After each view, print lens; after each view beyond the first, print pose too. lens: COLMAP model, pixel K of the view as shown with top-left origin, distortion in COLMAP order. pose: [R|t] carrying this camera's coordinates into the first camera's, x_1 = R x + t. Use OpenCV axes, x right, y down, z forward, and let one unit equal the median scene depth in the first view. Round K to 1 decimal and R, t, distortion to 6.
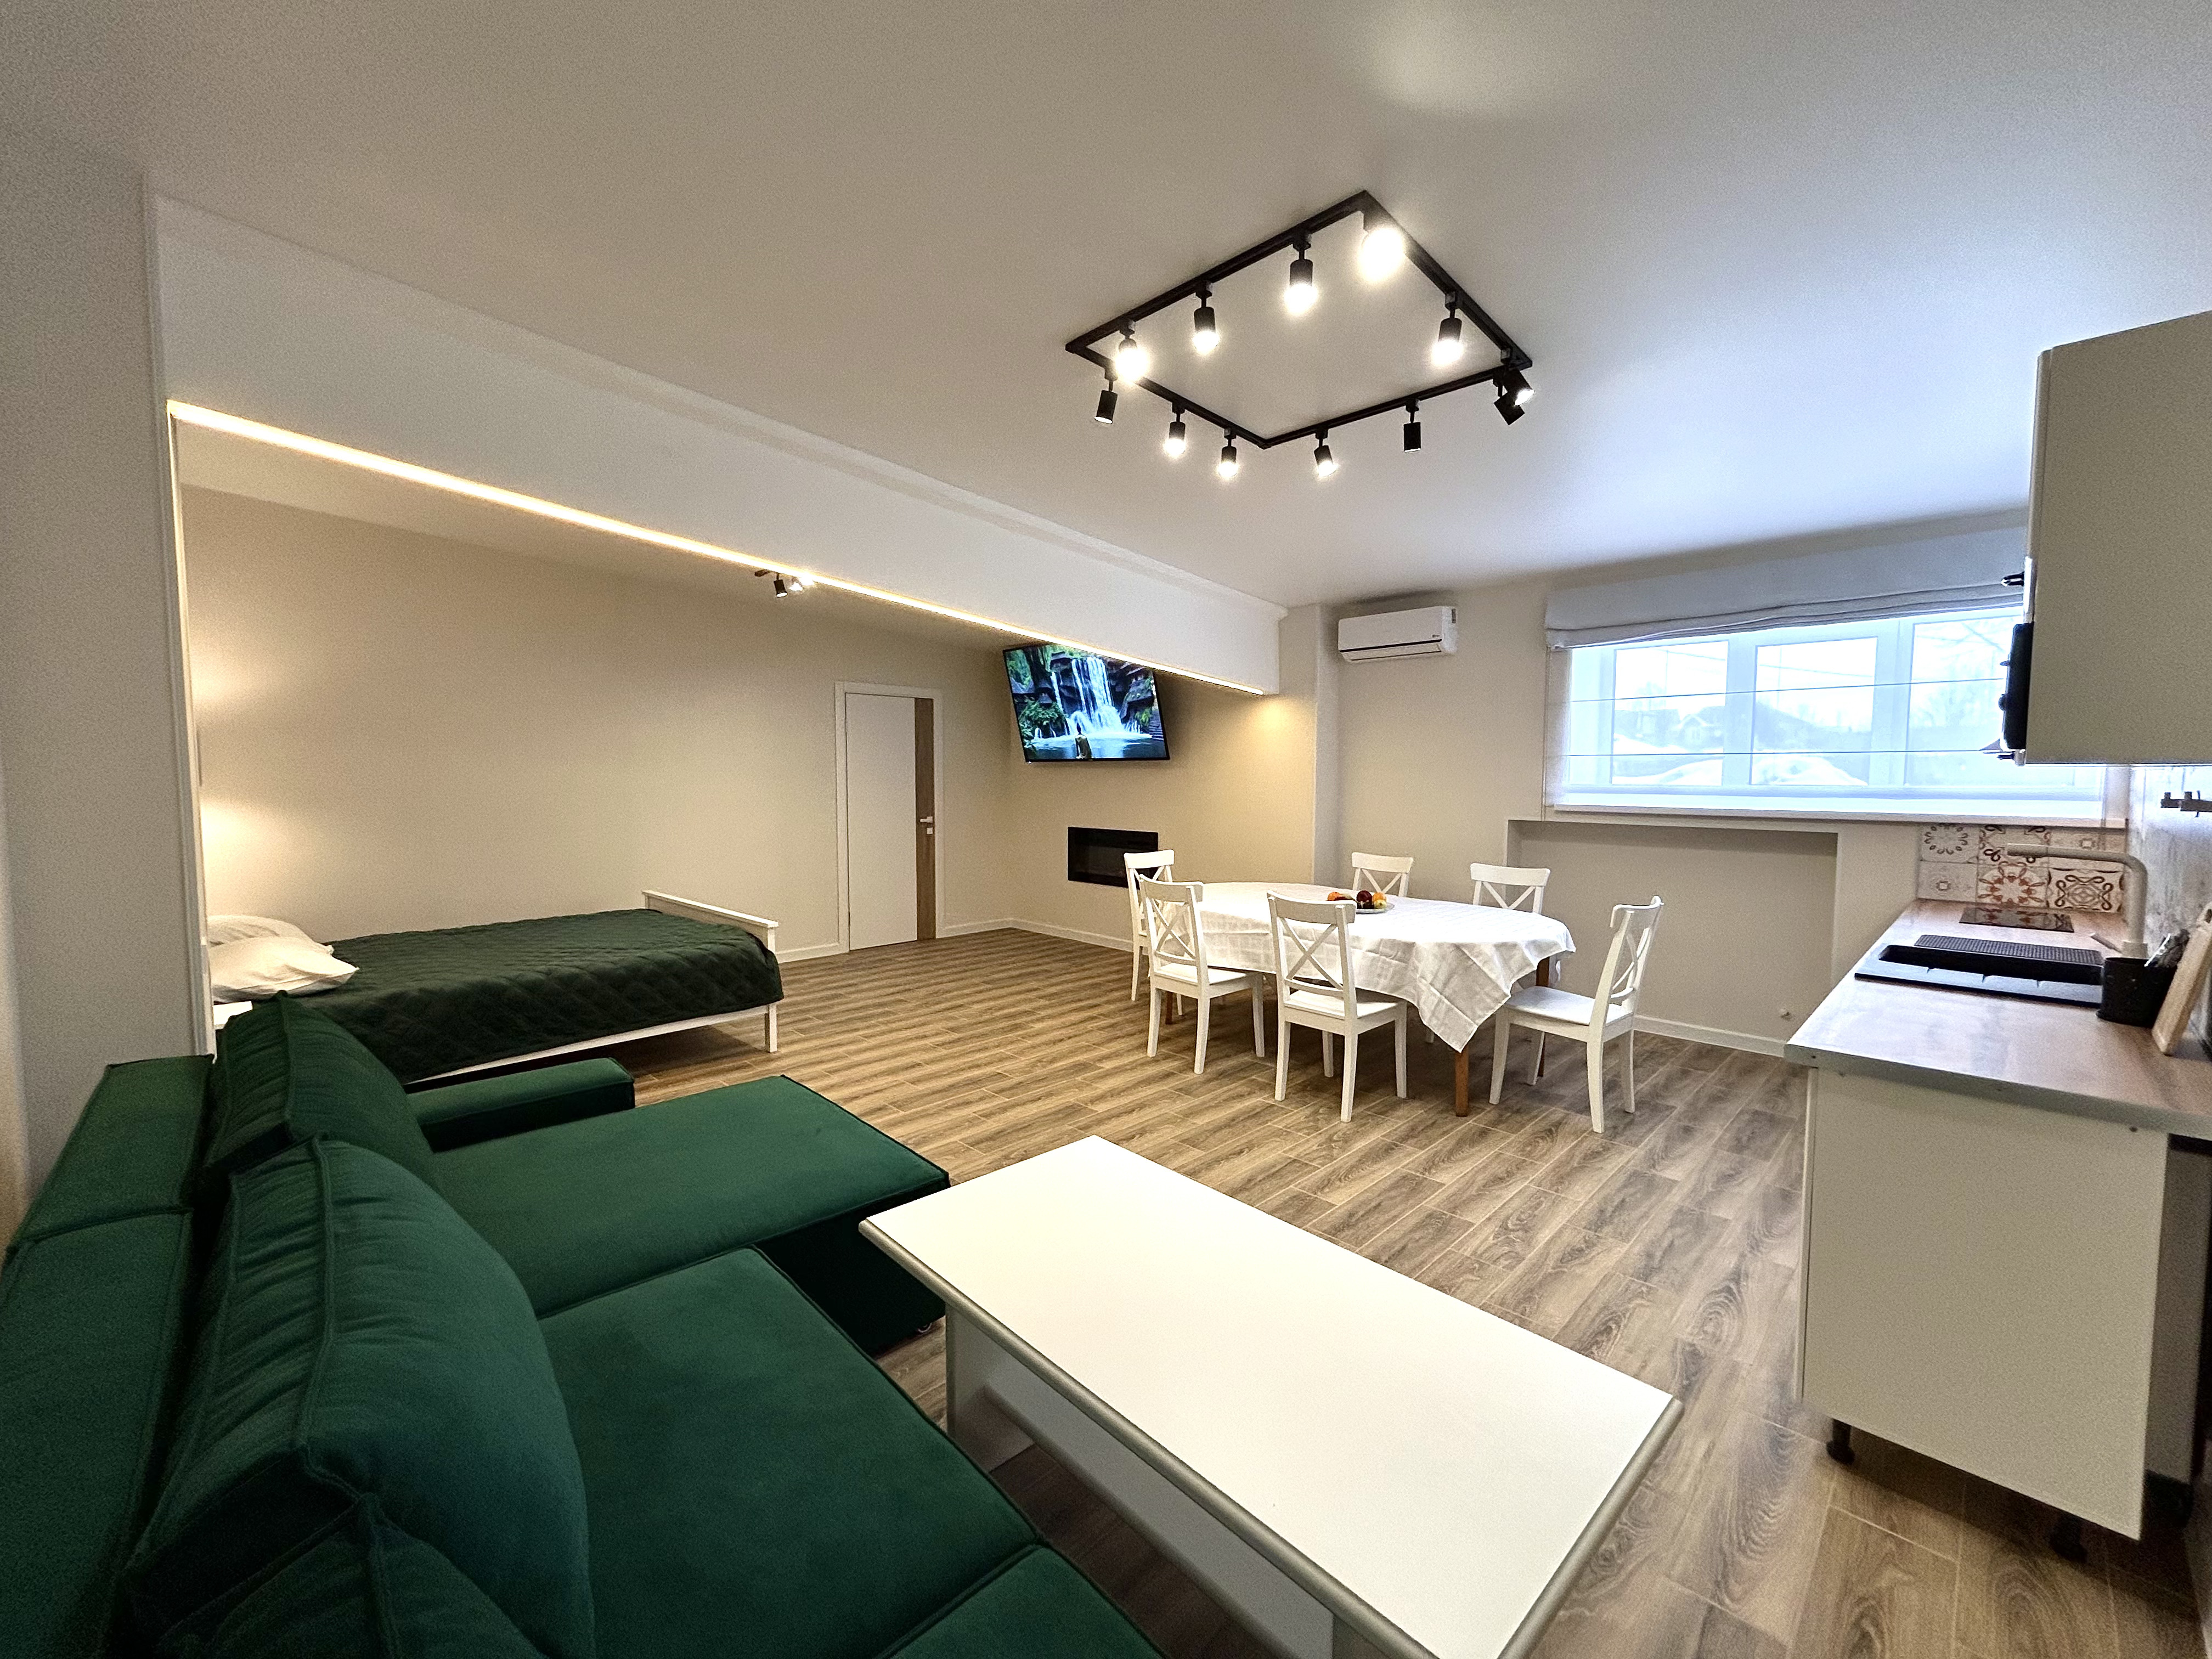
lens RADIAL K [[897.5, 0, 1101.0], [0, 897.5, 828.4], [0, 0, 1]] dist [0.000295, -0.000273]
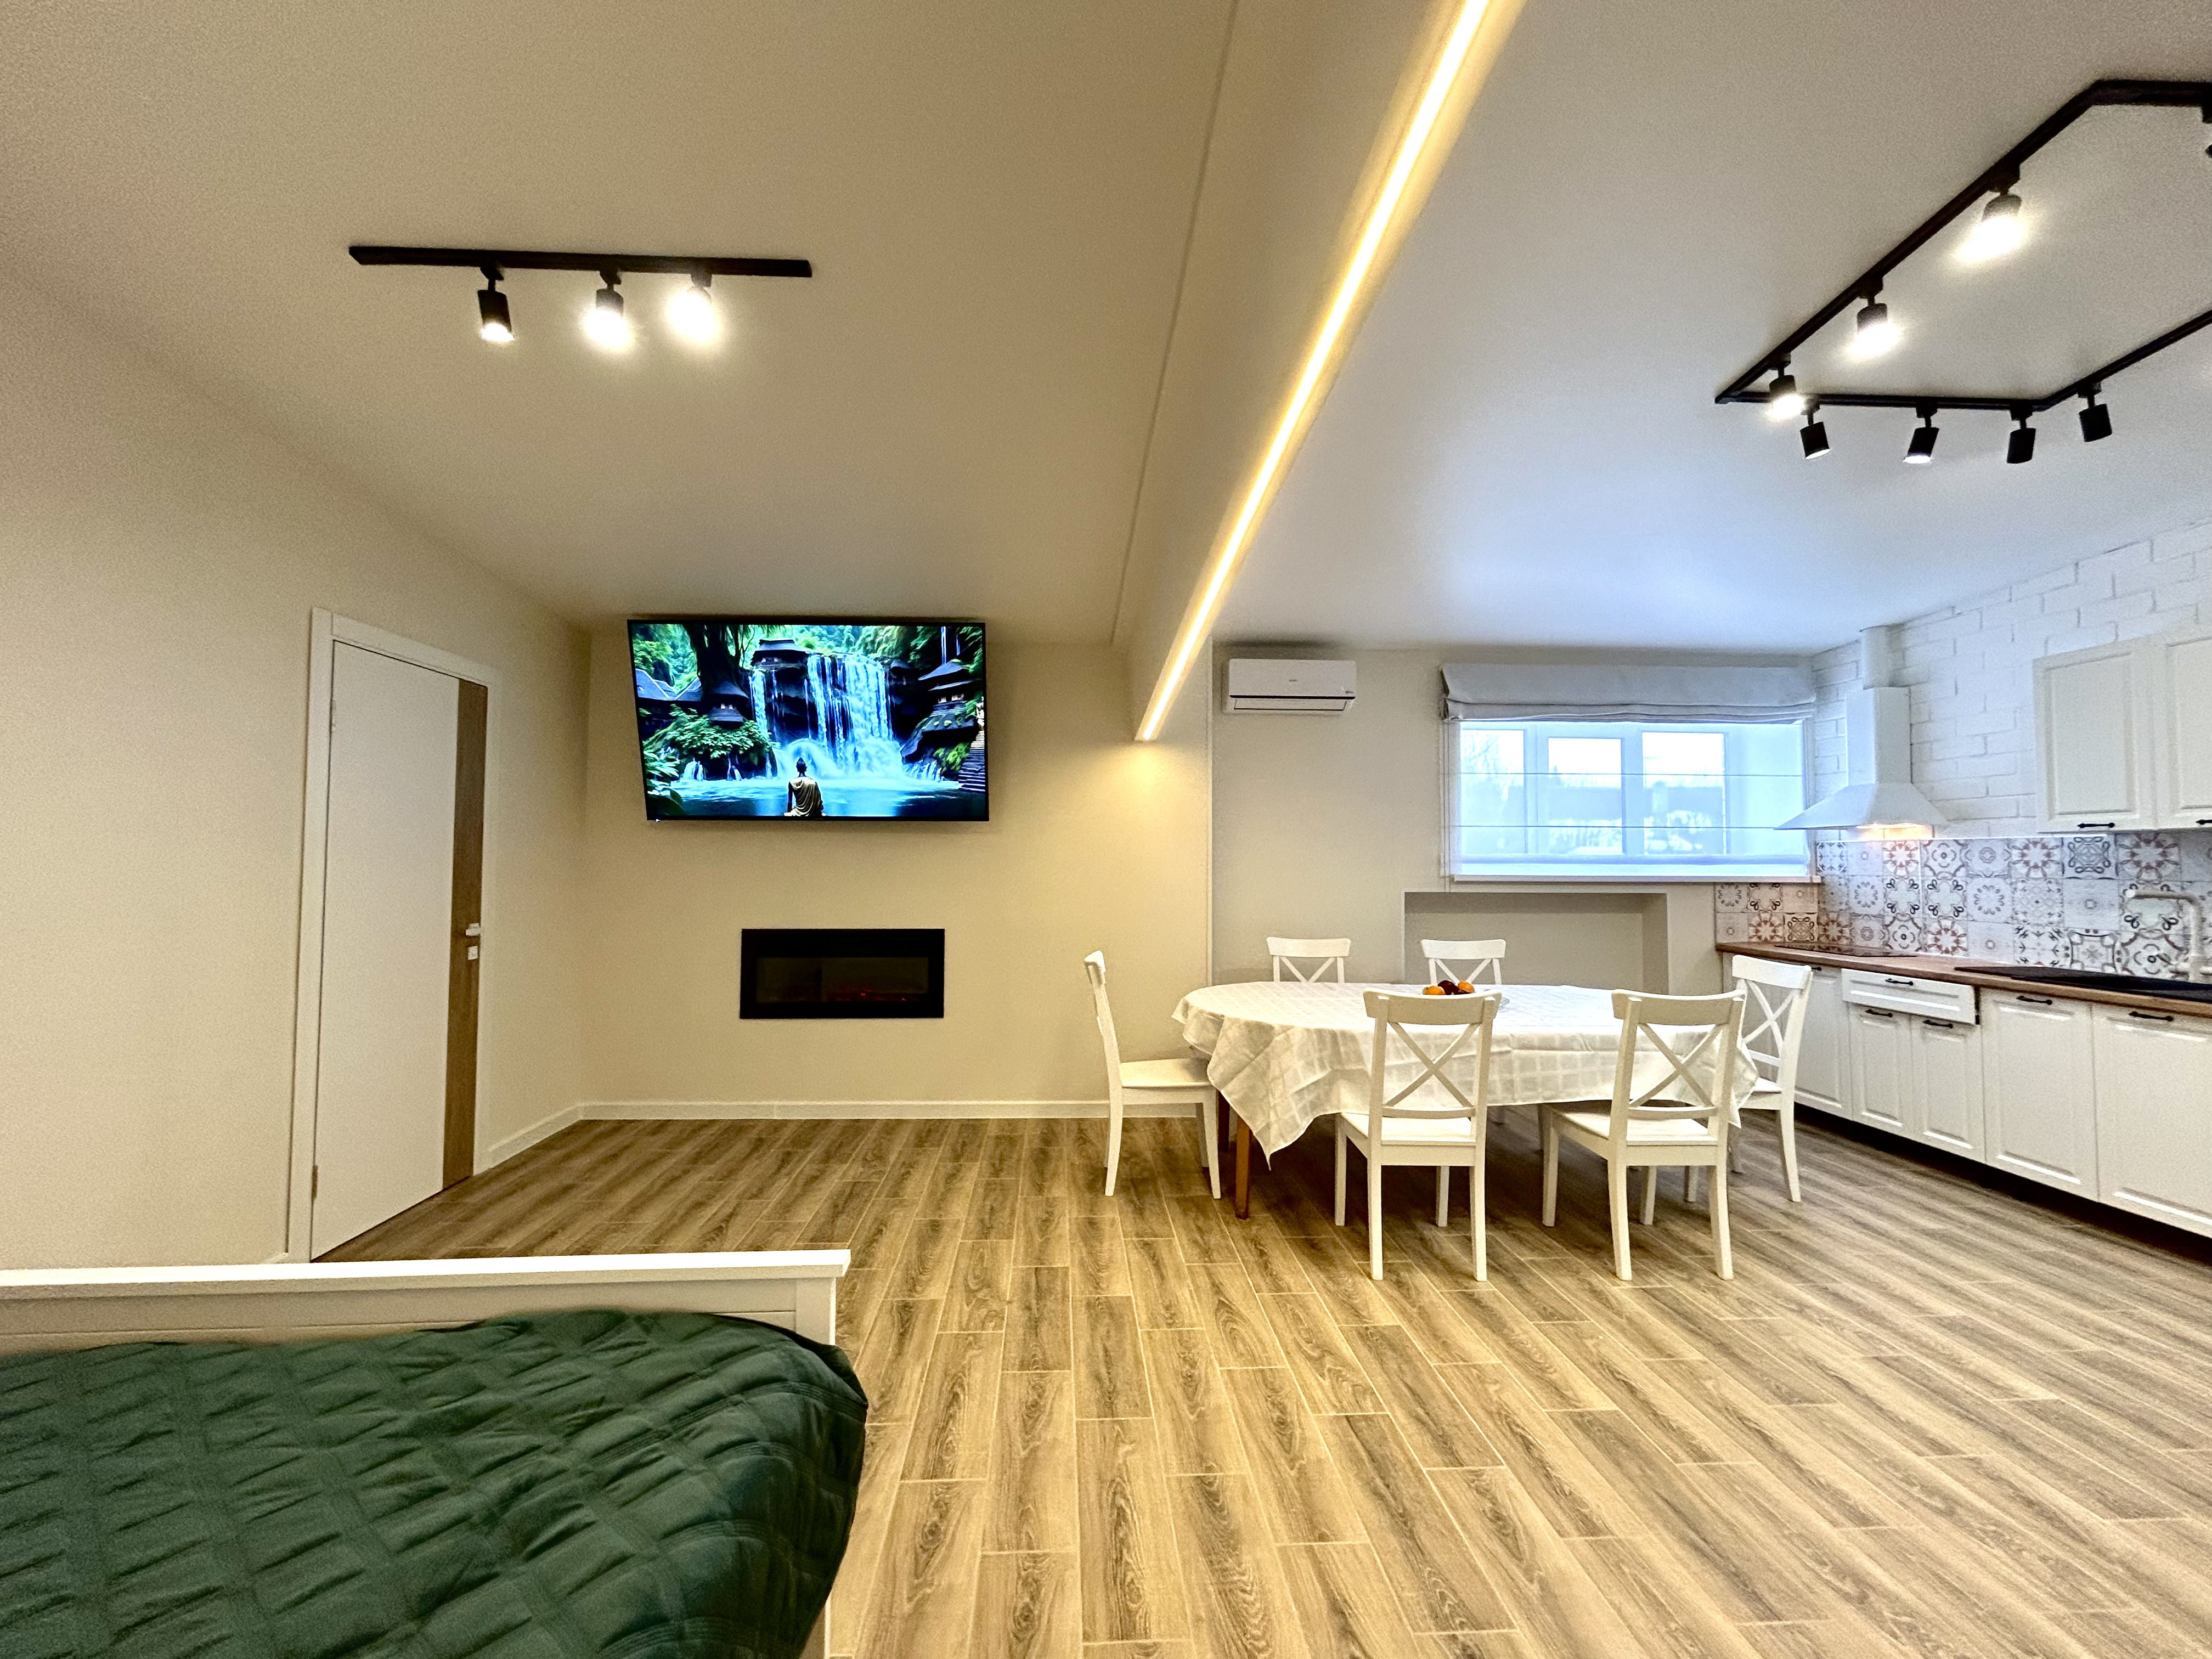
lens RADIAL K [[897.5, 0, 1101.0], [0, 897.5, 828.4], [0, 0, 1]] dist [0.000295, -0.000273]
pose [[0.663488, 0.027622, 0.747677, -0.594470], [0.043376, 0.996217, -0.075295, -0.023793], [-0.746929, 0.082389, 0.659780, 0.753249]]
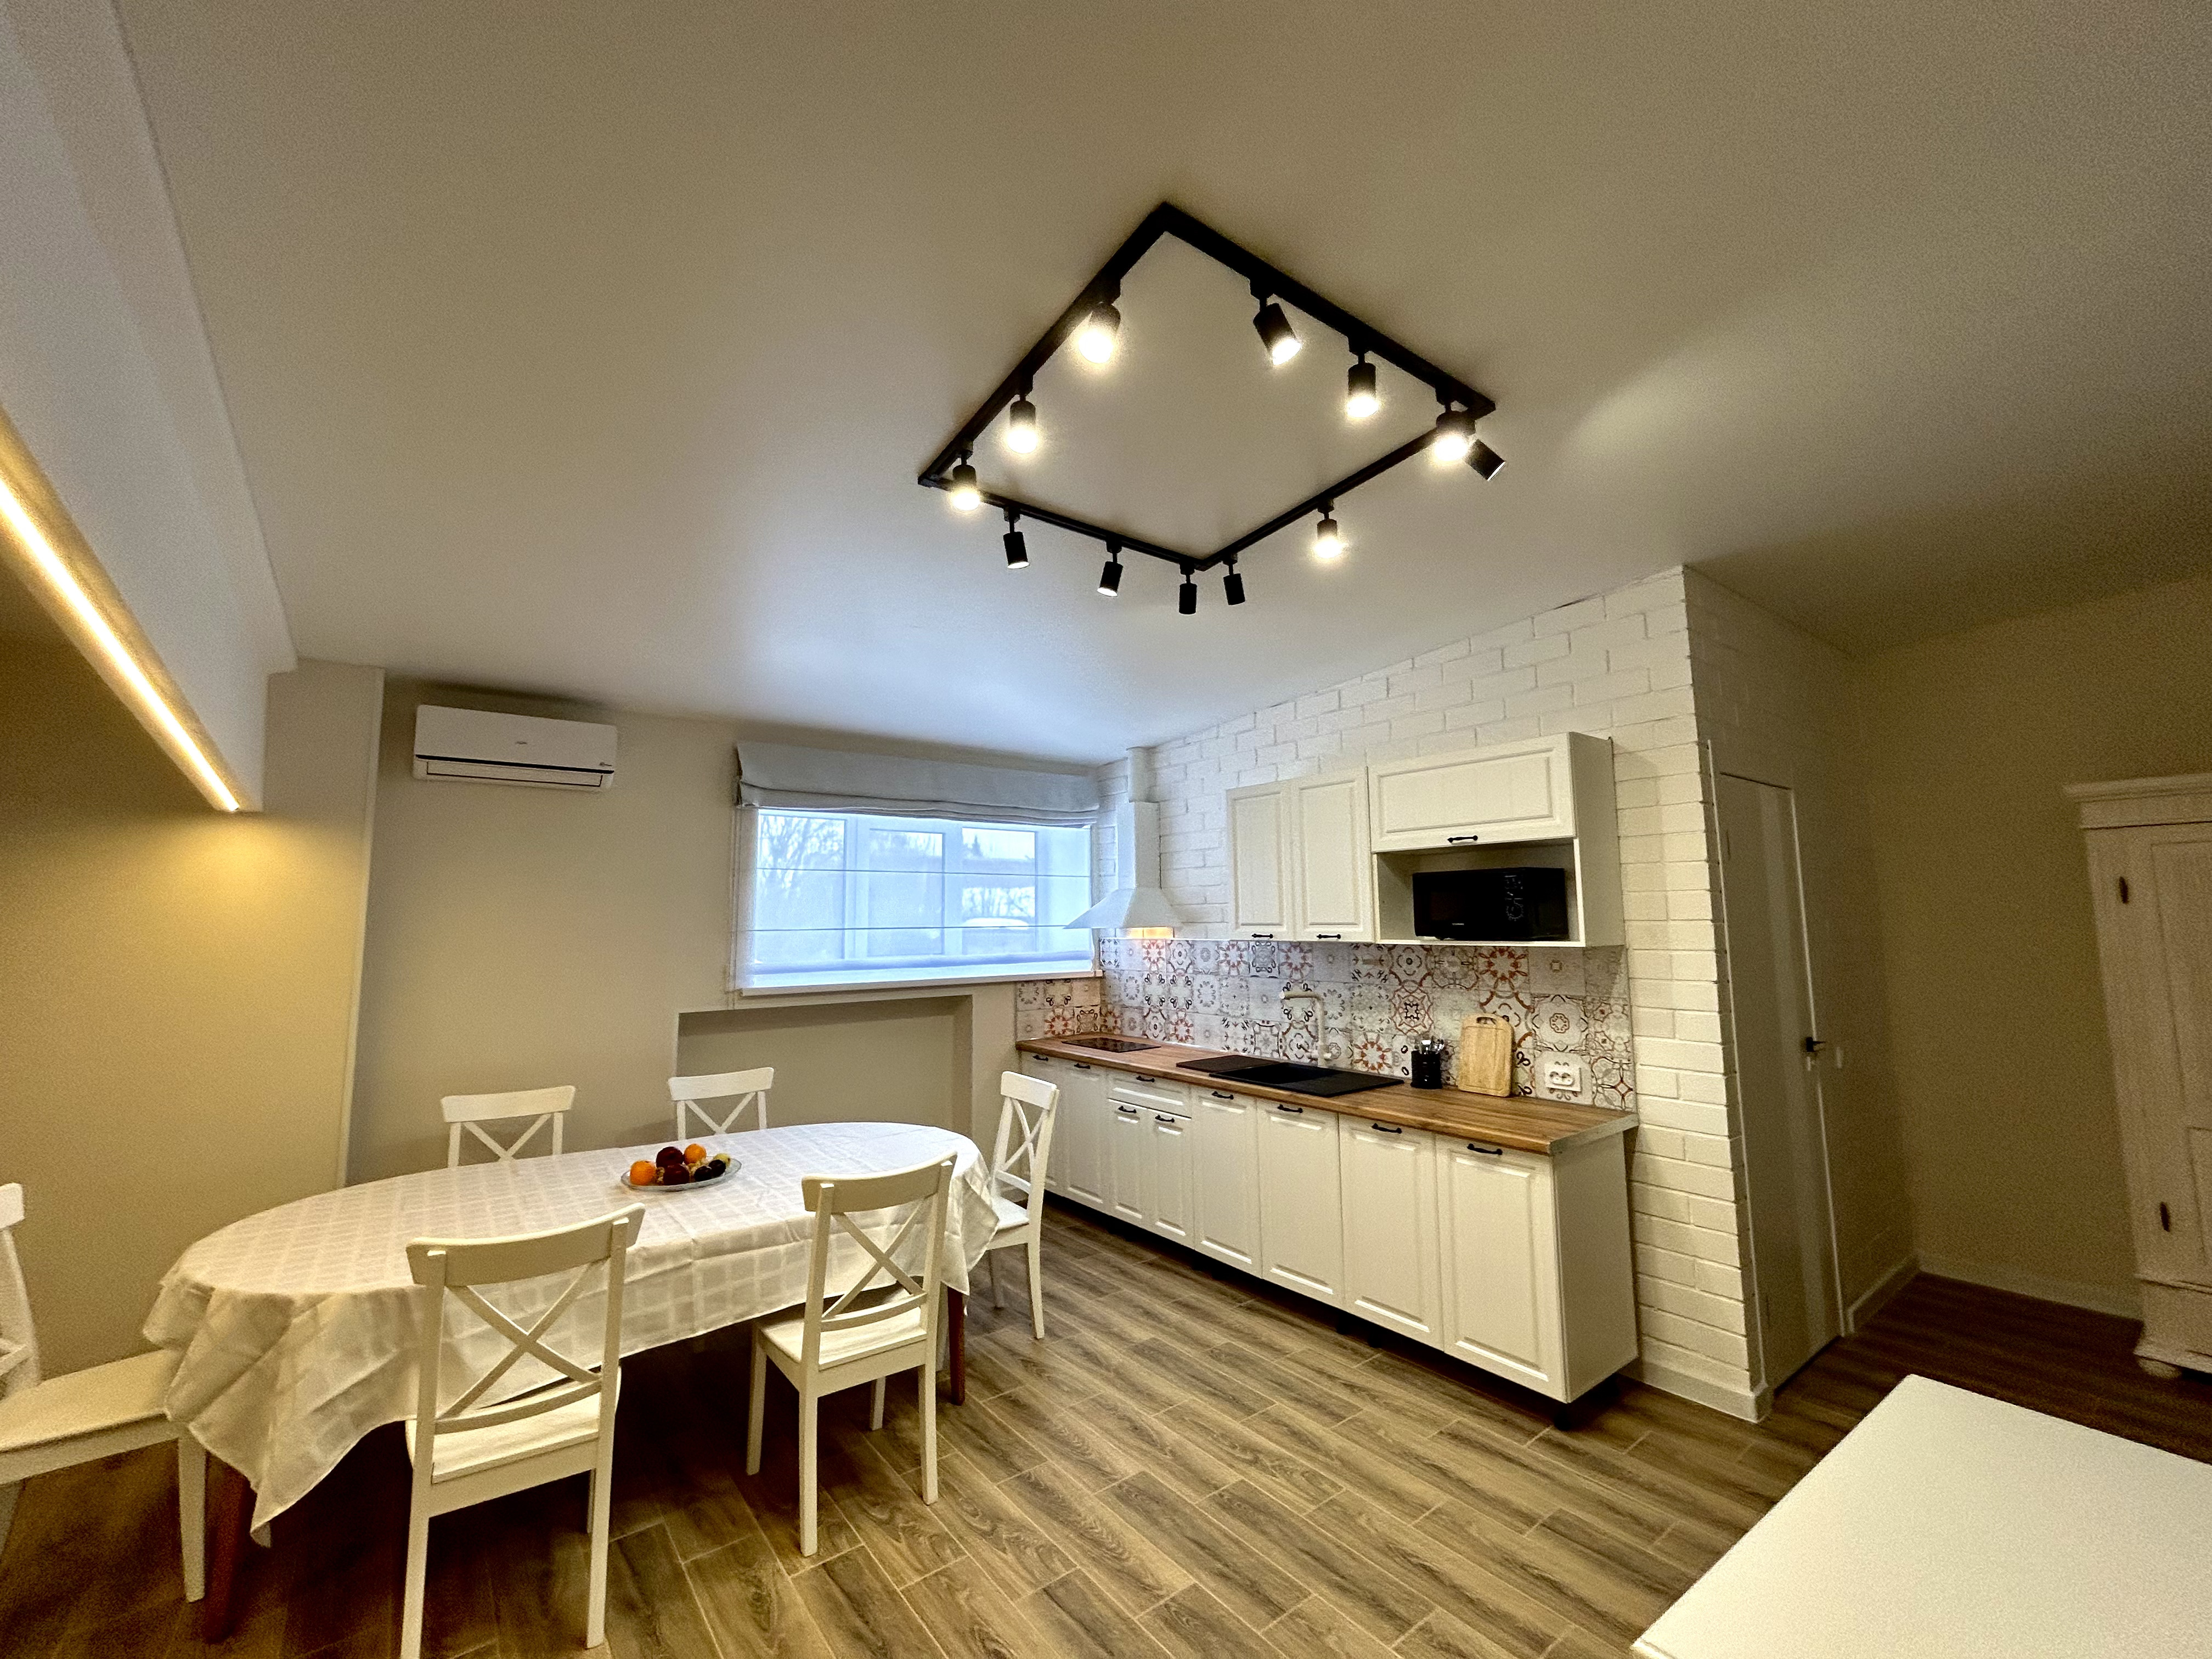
lens RADIAL K [[897.5, 0, 1101.0], [0, 897.5, 828.4], [0, 0, 1]] dist [0.000295, -0.000273]
pose [[0.123824, 0.099935, 0.987259, -0.358161], [0.072734, 0.991326, -0.109469, -0.070524], [-0.989635, 0.085362, 0.115482, 0.665133]]
